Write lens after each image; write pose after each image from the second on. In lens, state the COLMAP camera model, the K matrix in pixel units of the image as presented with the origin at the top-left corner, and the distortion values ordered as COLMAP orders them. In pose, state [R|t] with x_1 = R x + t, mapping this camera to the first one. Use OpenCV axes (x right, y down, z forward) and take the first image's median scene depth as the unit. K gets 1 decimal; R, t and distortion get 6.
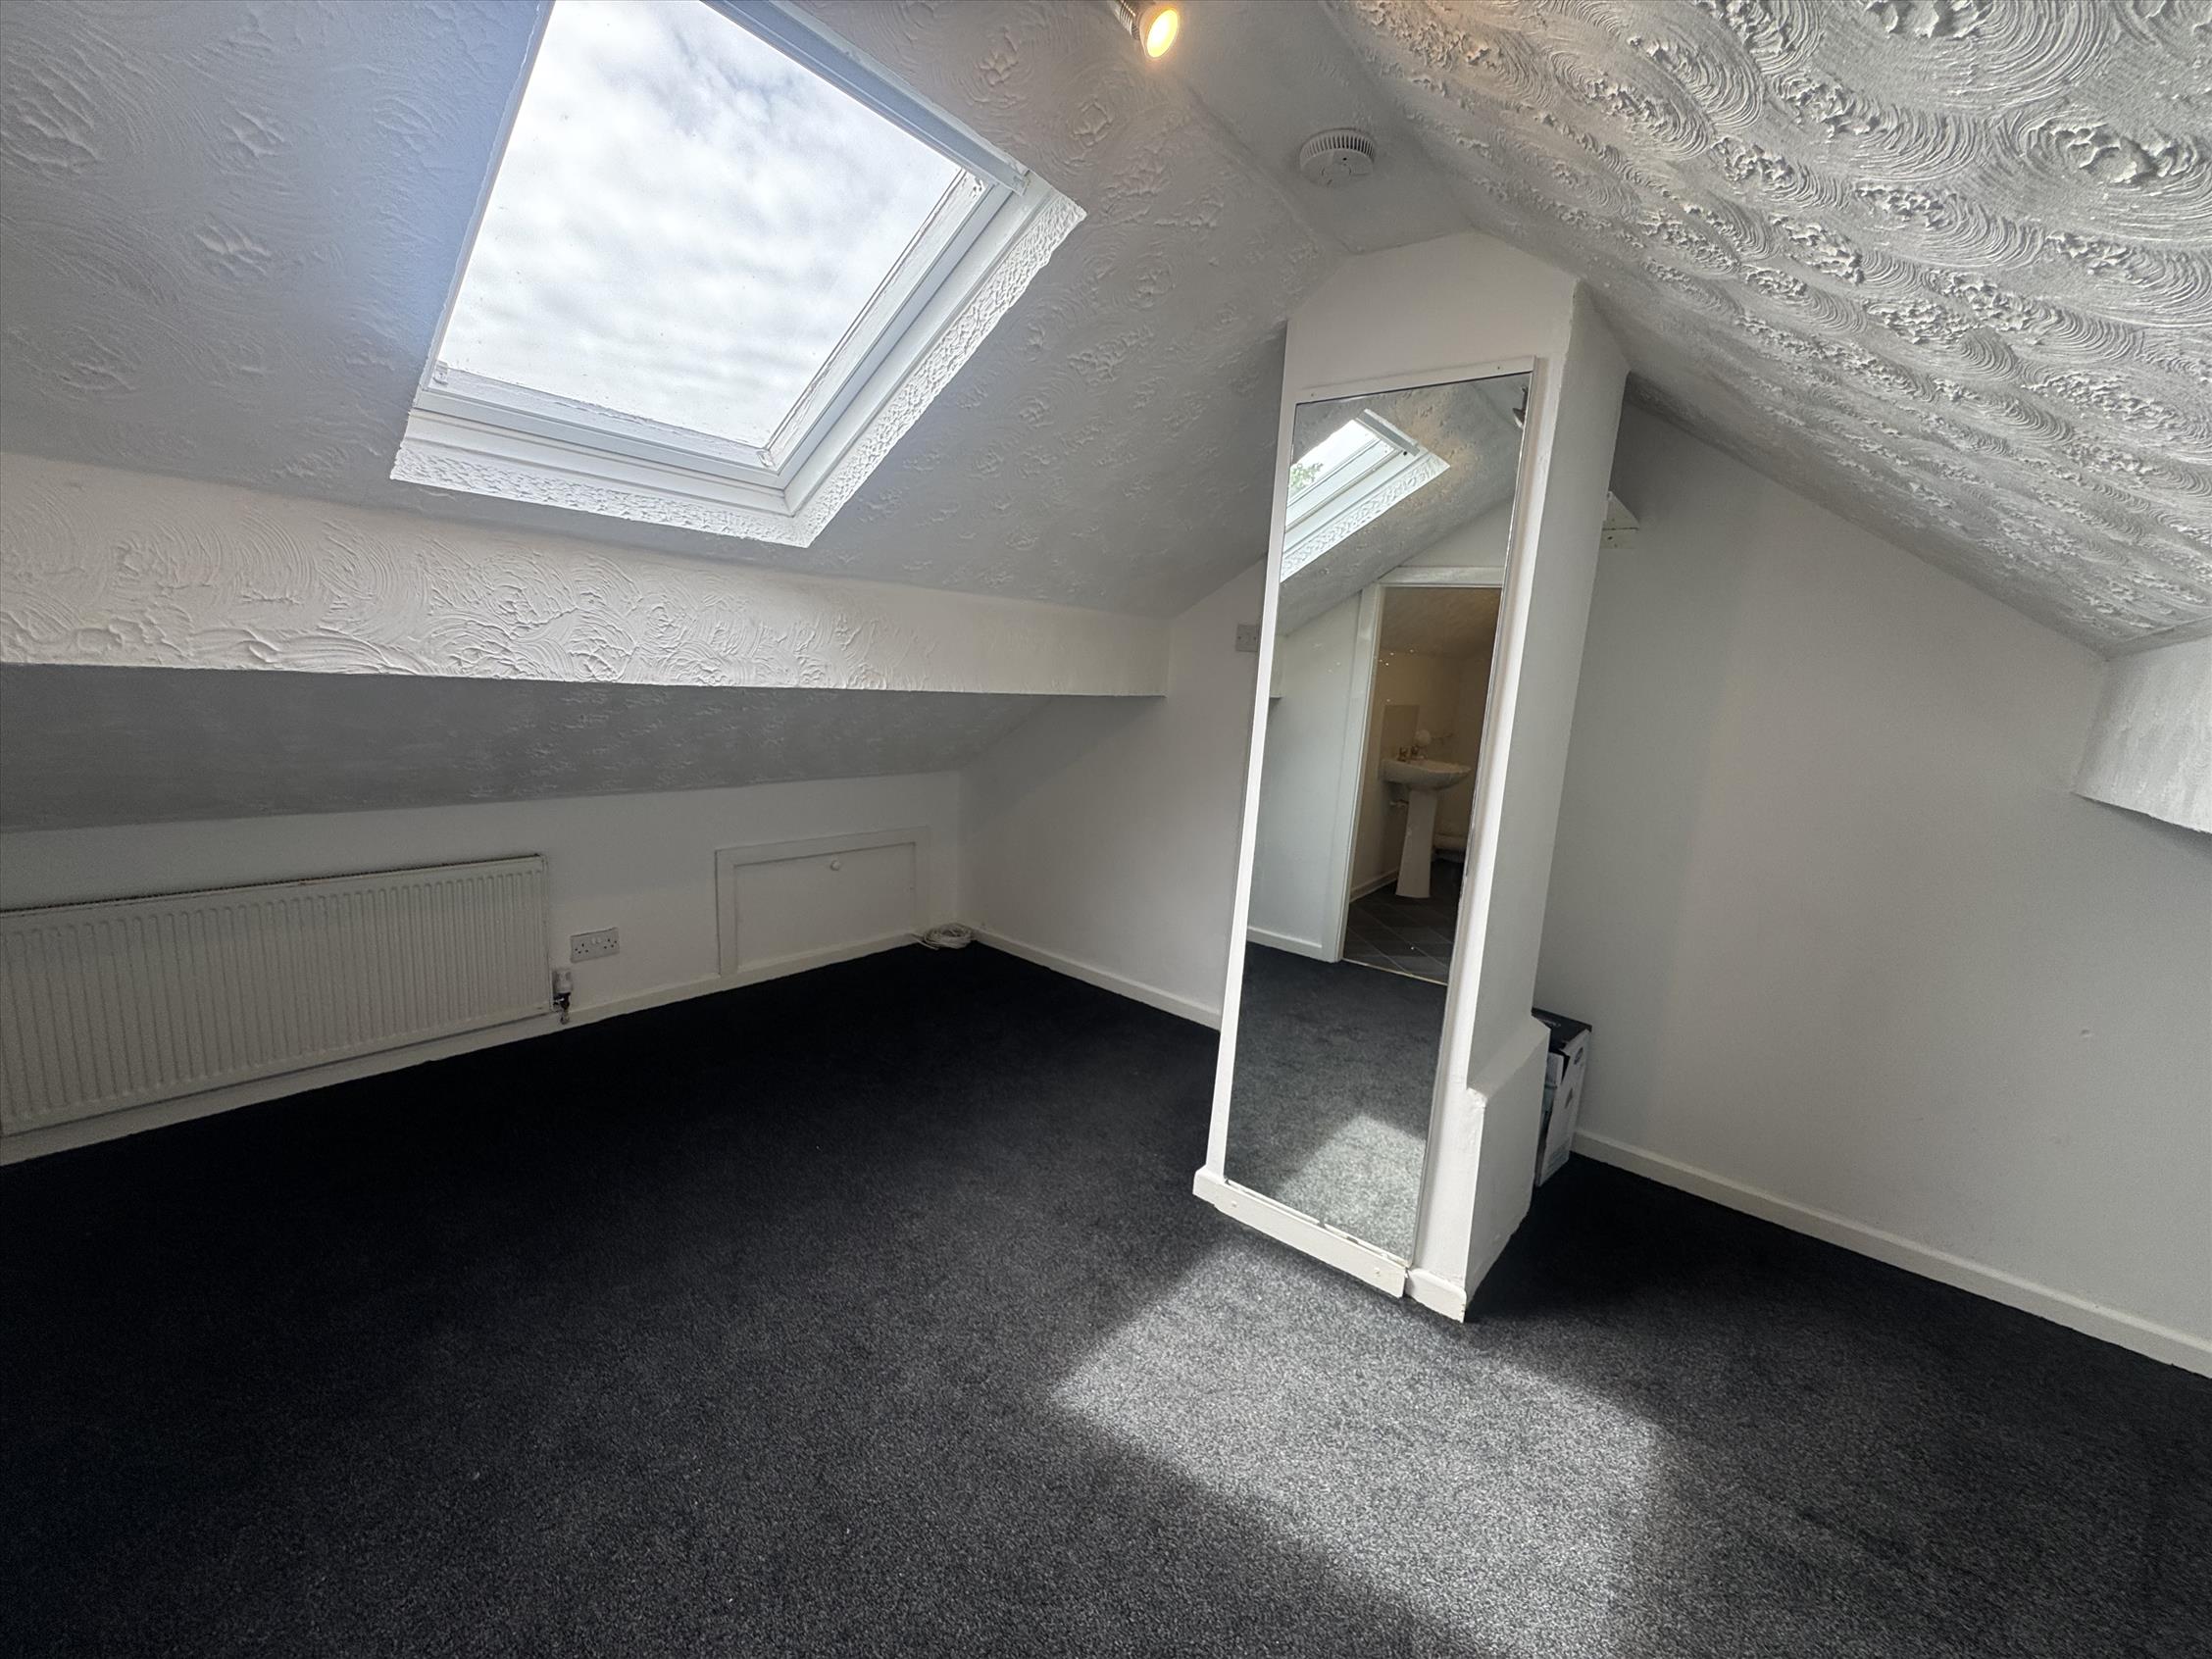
lens RADIAL K [[893.1, 0, 1106.0], [0, 893.1, 829.5], [0, 0, 1]] dist [-0.000599, -0.000101]
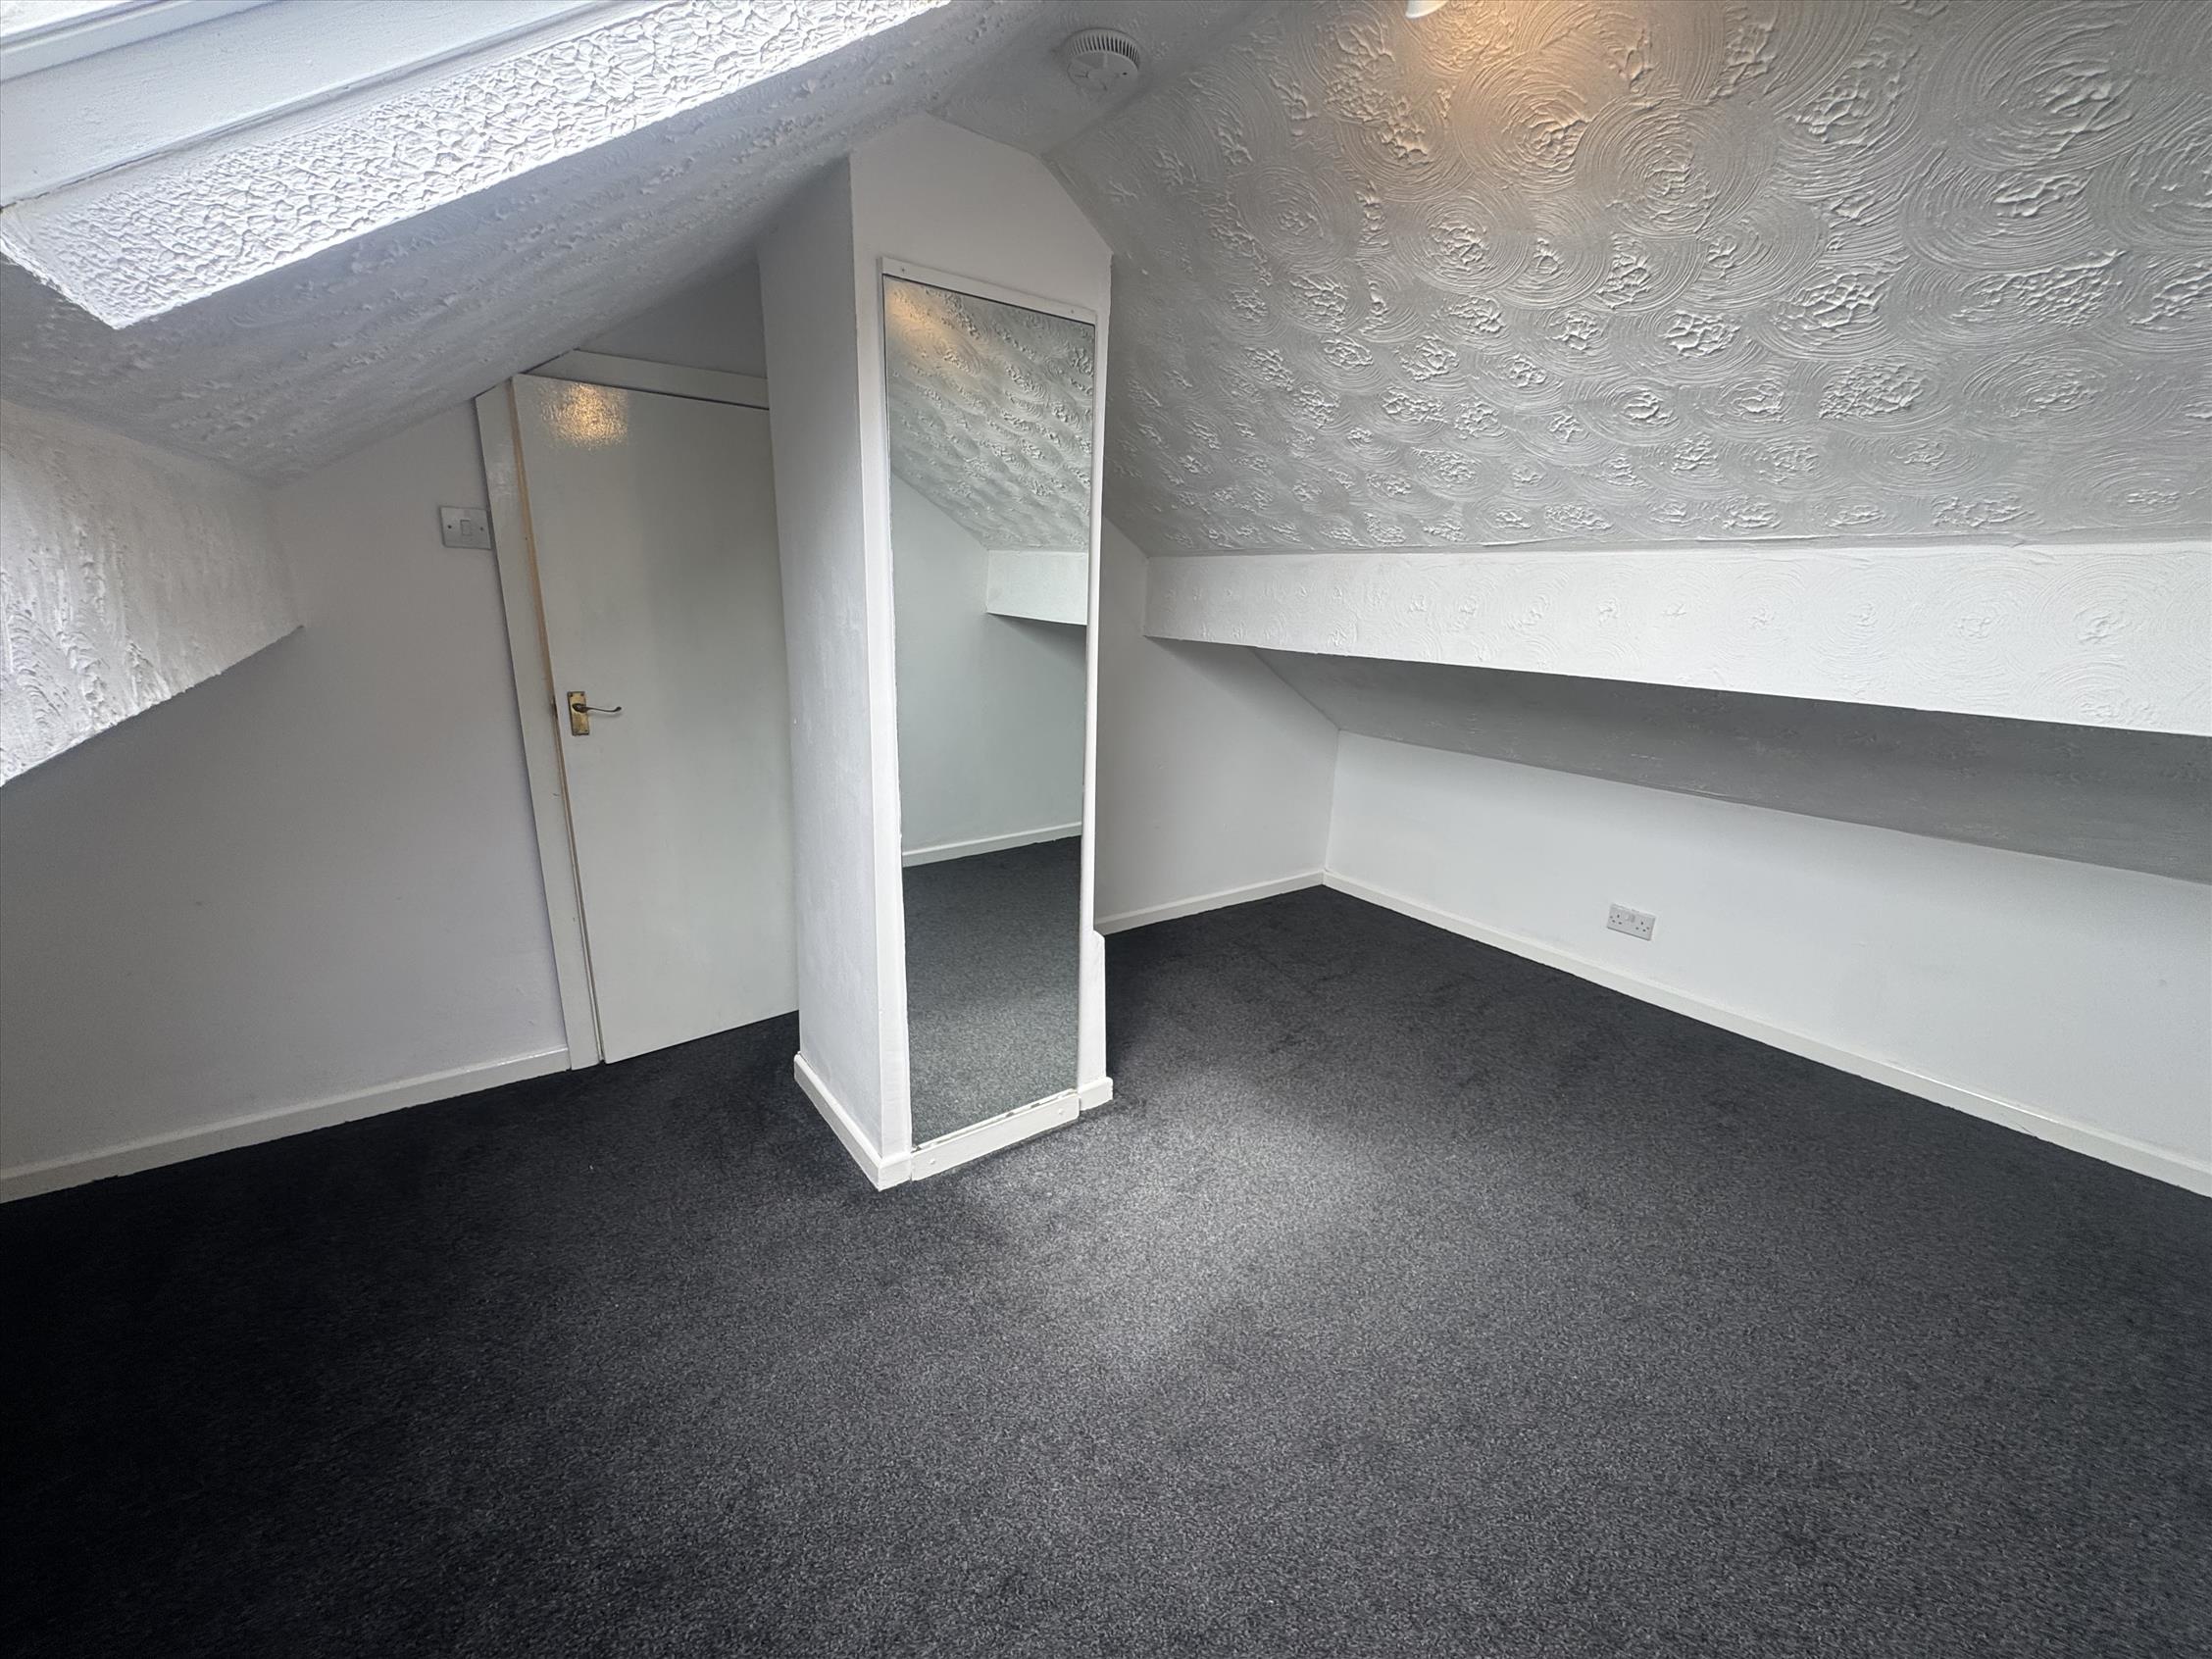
lens RADIAL K [[889.1, 0, 1106.0], [0, 889.1, 829.5], [0, 0, 1]] dist [0.001984, 0.000149]
pose [[0.252814, -0.314348, 0.915025, -0.660974], [0.148751, 0.947132, 0.284279, -0.191012], [-0.956012, 0.064241, 0.286207, 0.601107]]
